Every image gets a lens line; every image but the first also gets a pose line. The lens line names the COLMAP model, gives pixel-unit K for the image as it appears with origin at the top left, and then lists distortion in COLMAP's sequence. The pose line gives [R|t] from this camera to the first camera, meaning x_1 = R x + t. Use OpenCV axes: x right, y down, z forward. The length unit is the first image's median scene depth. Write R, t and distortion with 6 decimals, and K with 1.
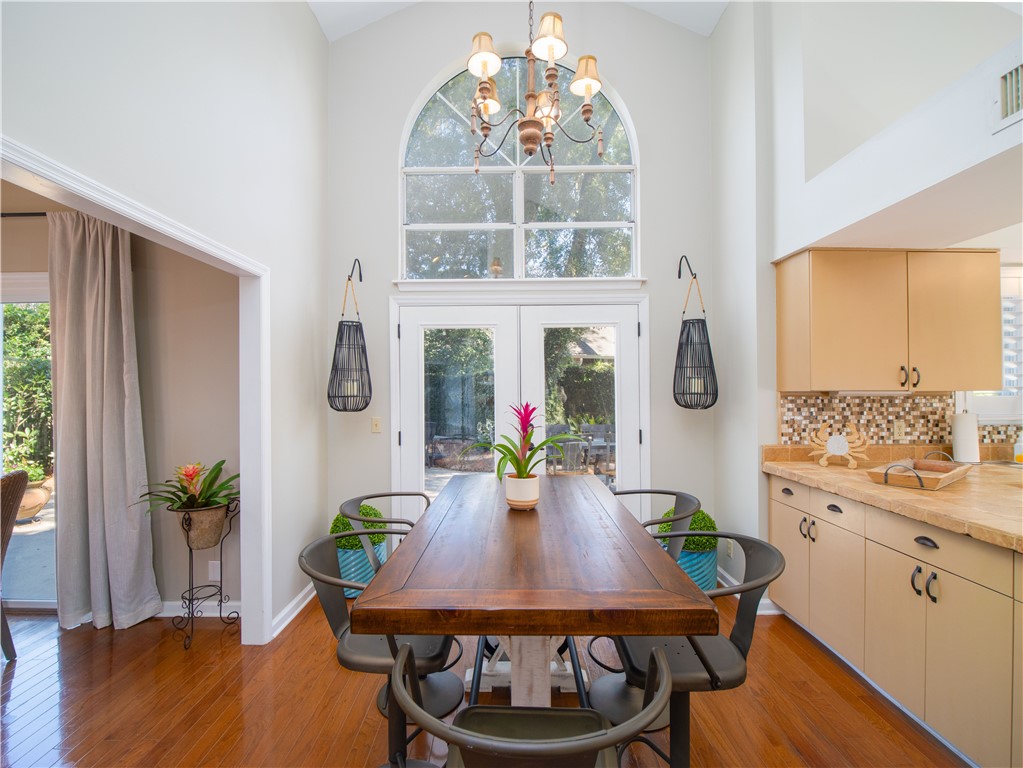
lens RADIAL K [[471.7, 0, 520.8], [0, 471.7, 394.3], [0, 0, 1]] dist [-0.017539, -0.001479]
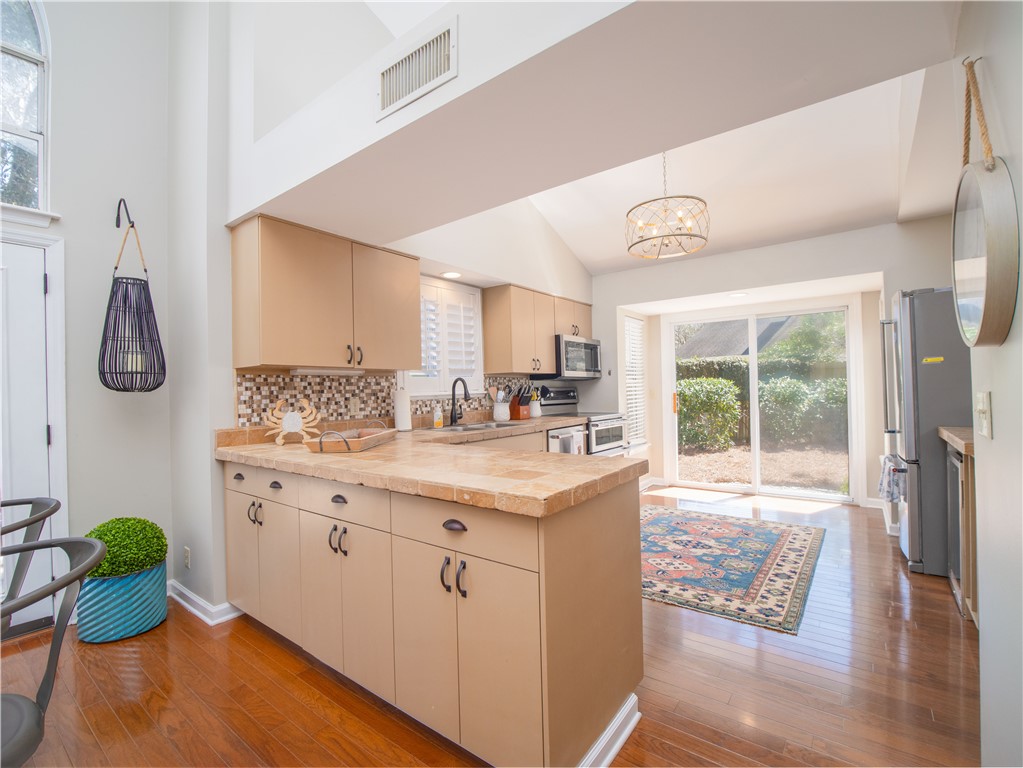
lens RADIAL K [[471.7, 0, 510.0], [0, 471.7, 387.0], [0, 0, 1]] dist [-0.017539, -0.001479]
pose [[0.616060, -0.006504, 0.787673, 0.163808], [0.022231, 0.999711, -0.009132, 0.048978], [-0.787386, 0.023137, 0.616026, 0.026536]]
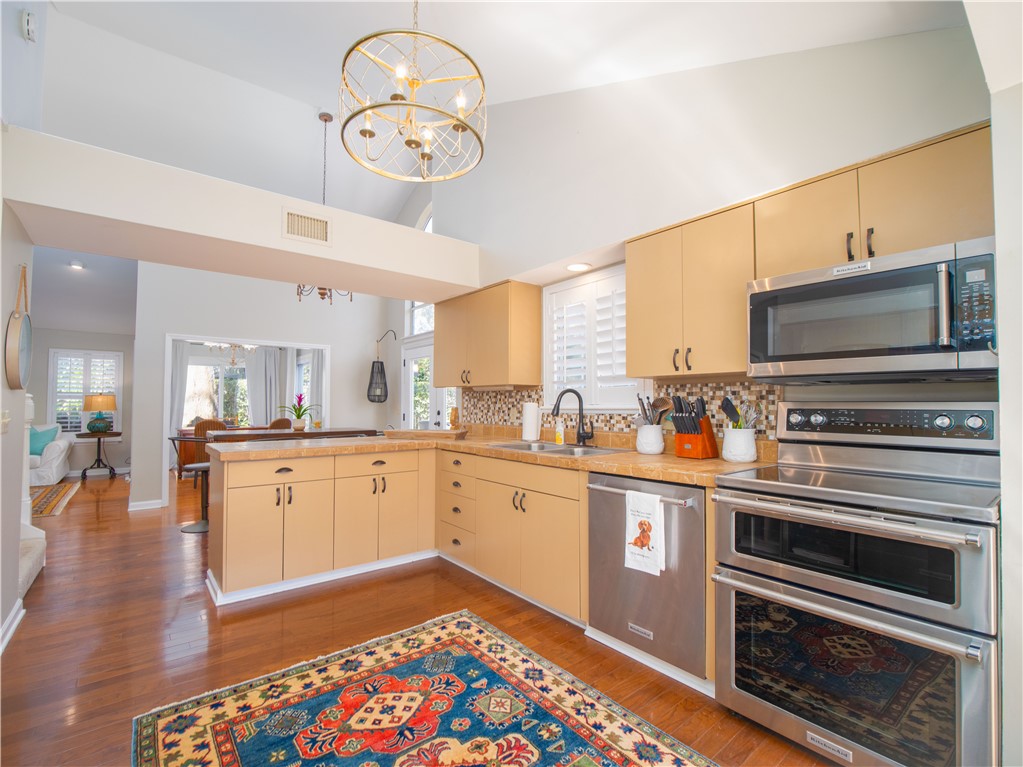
lens RADIAL K [[471.7, 0, 511.2], [0, 471.7, 390.3], [0, 0, 1]] dist [-0.017539, -0.001479]
pose [[0.612843, -0.019430, -0.789966, 1.898538], [-0.000546, 0.999687, -0.025011, 0.038725], [0.790205, 0.015759, 0.612640, 0.154132]]
